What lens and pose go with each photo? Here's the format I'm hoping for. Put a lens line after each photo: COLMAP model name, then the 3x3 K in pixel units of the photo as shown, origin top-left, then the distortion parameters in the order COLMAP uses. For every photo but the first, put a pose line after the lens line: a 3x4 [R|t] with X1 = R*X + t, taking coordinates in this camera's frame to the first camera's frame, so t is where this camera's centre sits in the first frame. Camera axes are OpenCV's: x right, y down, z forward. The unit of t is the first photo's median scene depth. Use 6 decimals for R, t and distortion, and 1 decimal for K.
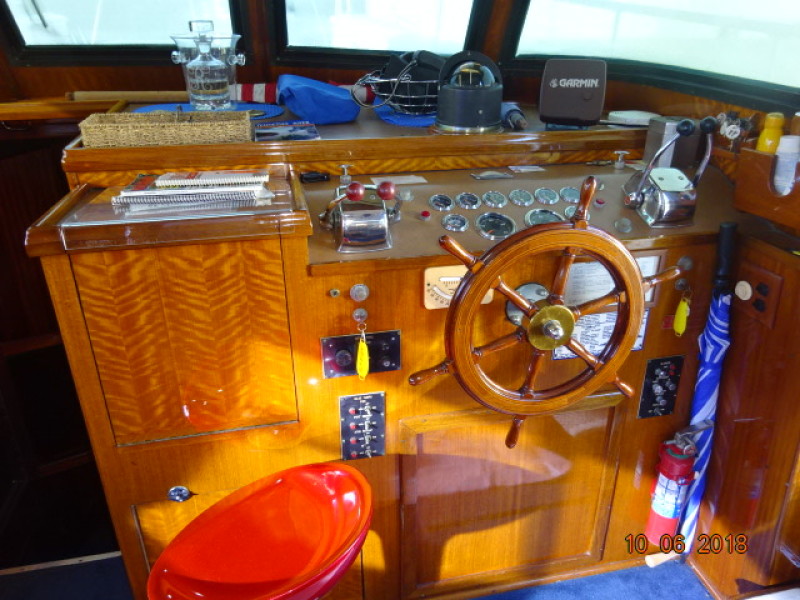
lens RADIAL K [[583.0, 0, 400.0], [0, 583.0, 300.0], [0, 0, 1]] dist [0.000346, -0.005905]
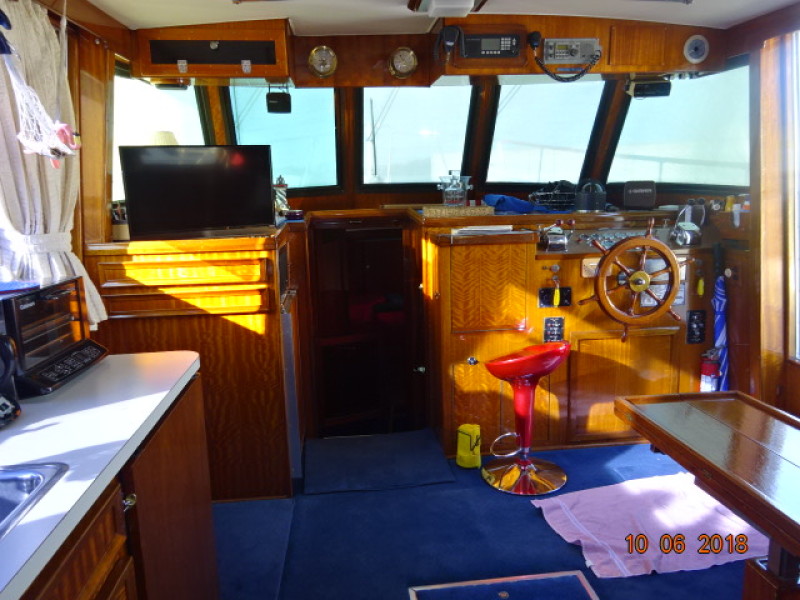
lens RADIAL K [[583.0, 0, 400.0], [0, 583.0, 300.0], [0, 0, 1]] dist [0.000346, -0.005905]
pose [[0.994485, -0.004402, -0.104788, -0.407696], [-0.021808, 0.968602, -0.247660, 0.646958], [0.102588, 0.248579, 0.963164, -1.205282]]
